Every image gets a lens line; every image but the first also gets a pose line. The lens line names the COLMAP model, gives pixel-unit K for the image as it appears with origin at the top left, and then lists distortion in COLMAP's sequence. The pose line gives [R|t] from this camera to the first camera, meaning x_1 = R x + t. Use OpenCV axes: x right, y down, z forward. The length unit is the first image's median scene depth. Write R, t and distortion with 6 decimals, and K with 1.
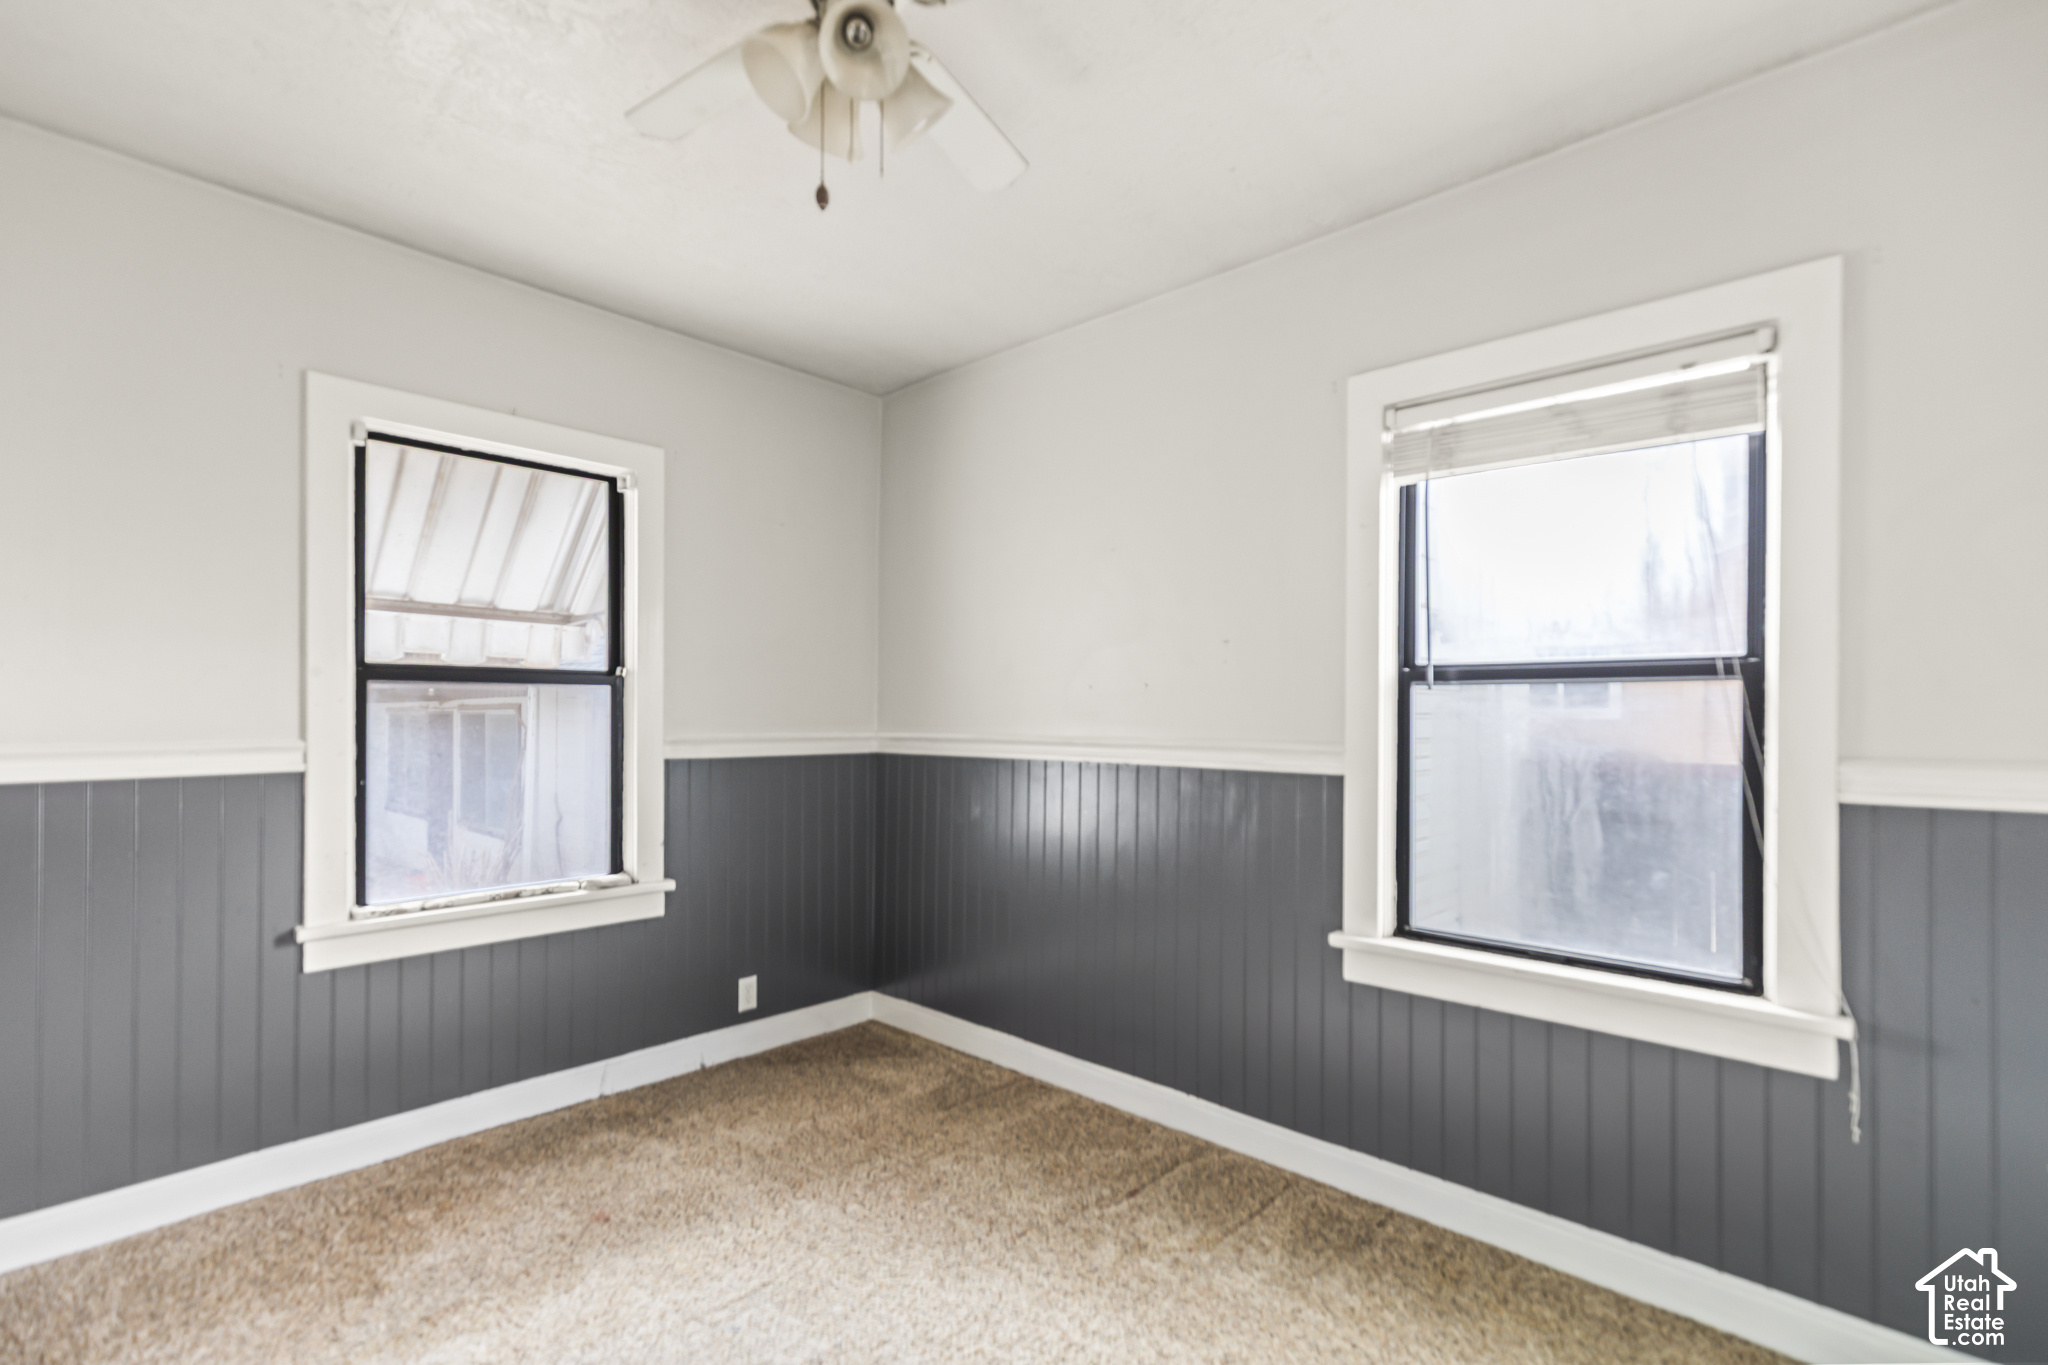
lens RADIAL K [[935.0, 0, 1036.7], [0, 935.0, 699.8], [0, 0, 1]] dist [0.003989, -0.000458]
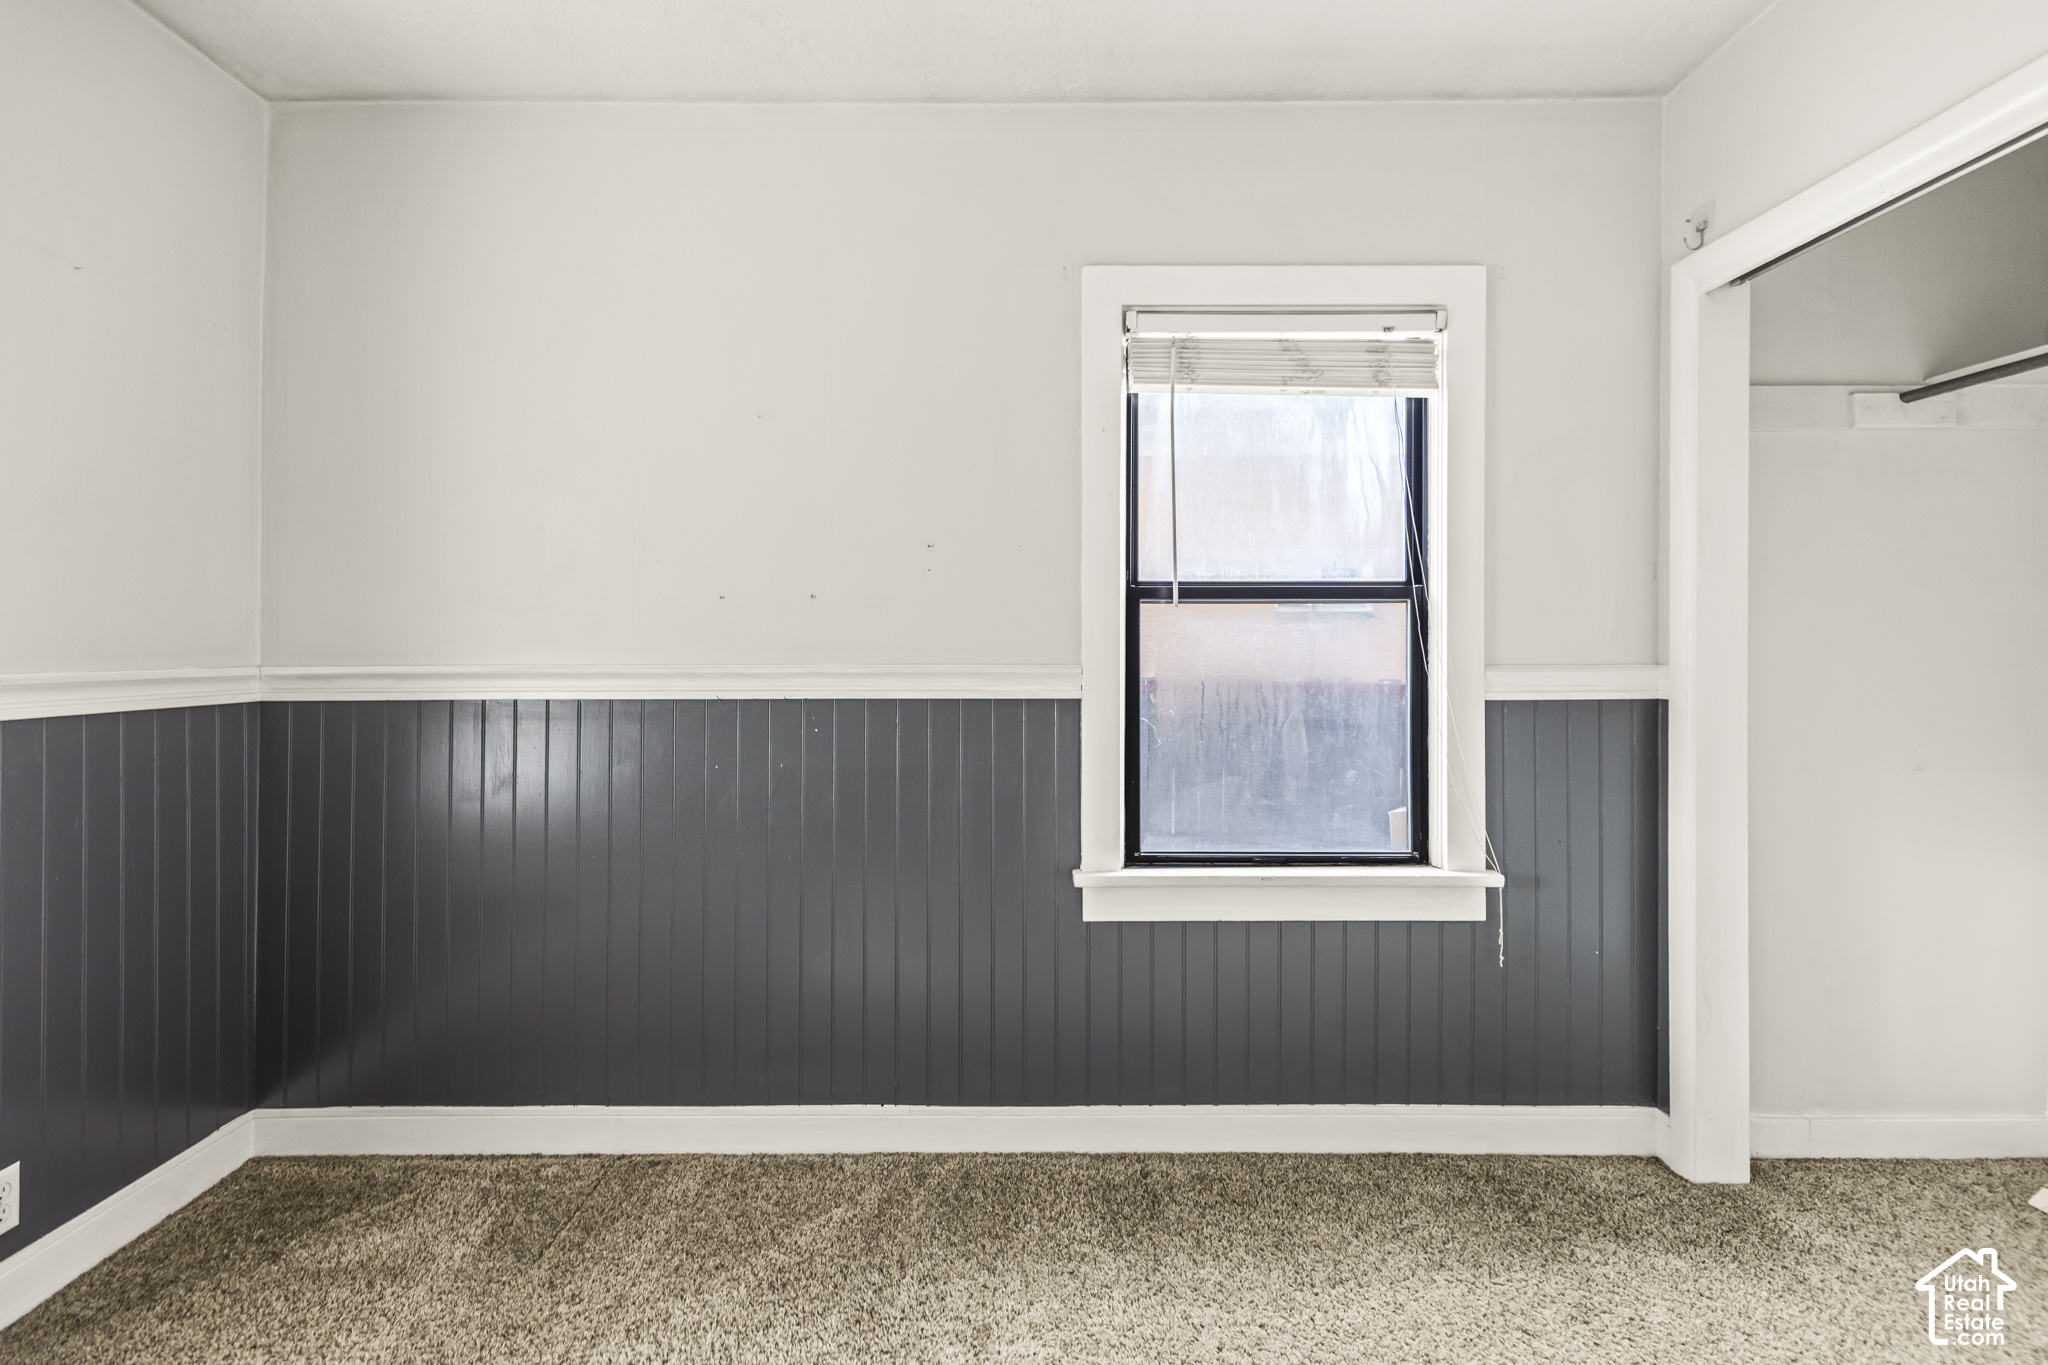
lens RADIAL K [[935.0, 0, 1022.3], [0, 935.0, 626.0], [0, 0, 1]] dist [0.003989, -0.000458]
pose [[0.734889, 0.002776, 0.678182, -0.343233], [-0.005668, 0.999982, 0.002049, 0.007779], [-0.678164, -0.005349, 0.734891, 0.375872]]
